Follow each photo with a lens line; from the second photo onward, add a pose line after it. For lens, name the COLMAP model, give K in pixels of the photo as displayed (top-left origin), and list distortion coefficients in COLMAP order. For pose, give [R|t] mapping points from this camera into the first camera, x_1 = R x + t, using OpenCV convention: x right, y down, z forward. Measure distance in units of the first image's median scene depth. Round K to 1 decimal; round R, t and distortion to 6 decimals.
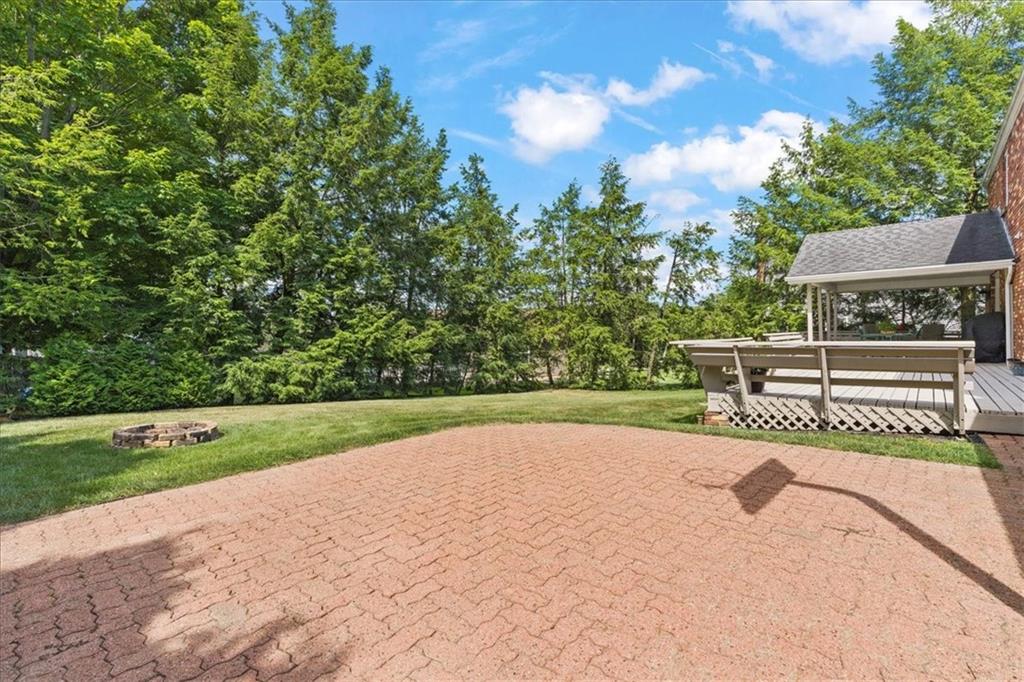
lens RADIAL K [[471.5, 0, 513.7], [0, 471.5, 336.6], [0, 0, 1]] dist [-0.032915, 0.000171]
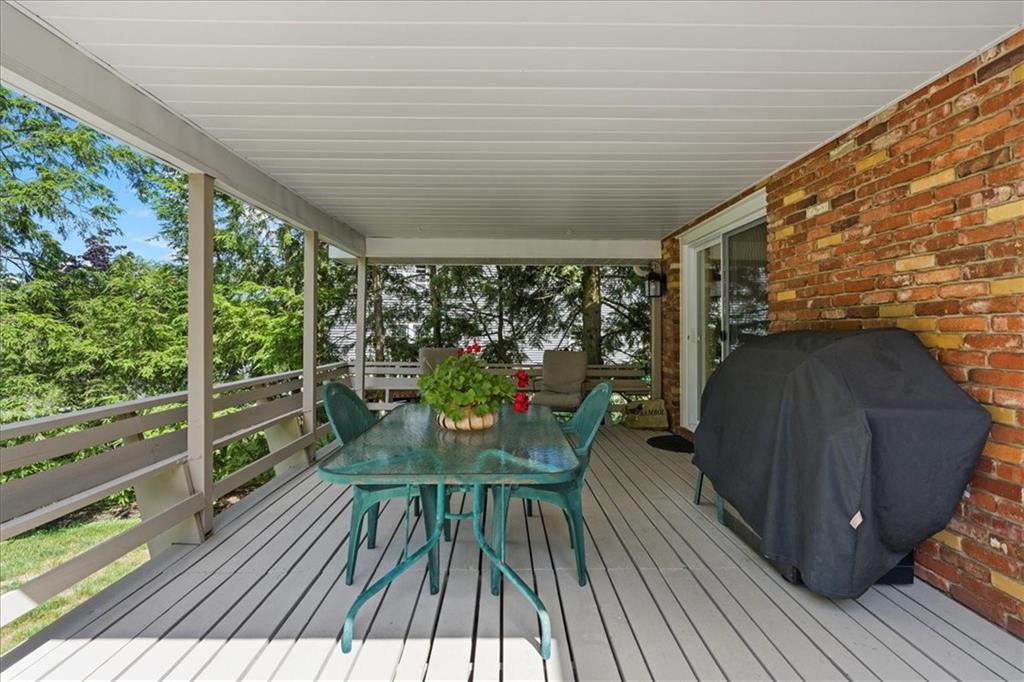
lens RADIAL K [[471.5, 0, 510.4], [0, 471.5, 338.2], [0, 0, 1]] dist [-0.032915, 0.000171]
pose [[0.720267, 0.016558, 0.693499, 0.456694], [-0.008021, 0.999847, -0.015542, -0.020826], [-0.693651, 0.005632, 0.720290, 0.576993]]
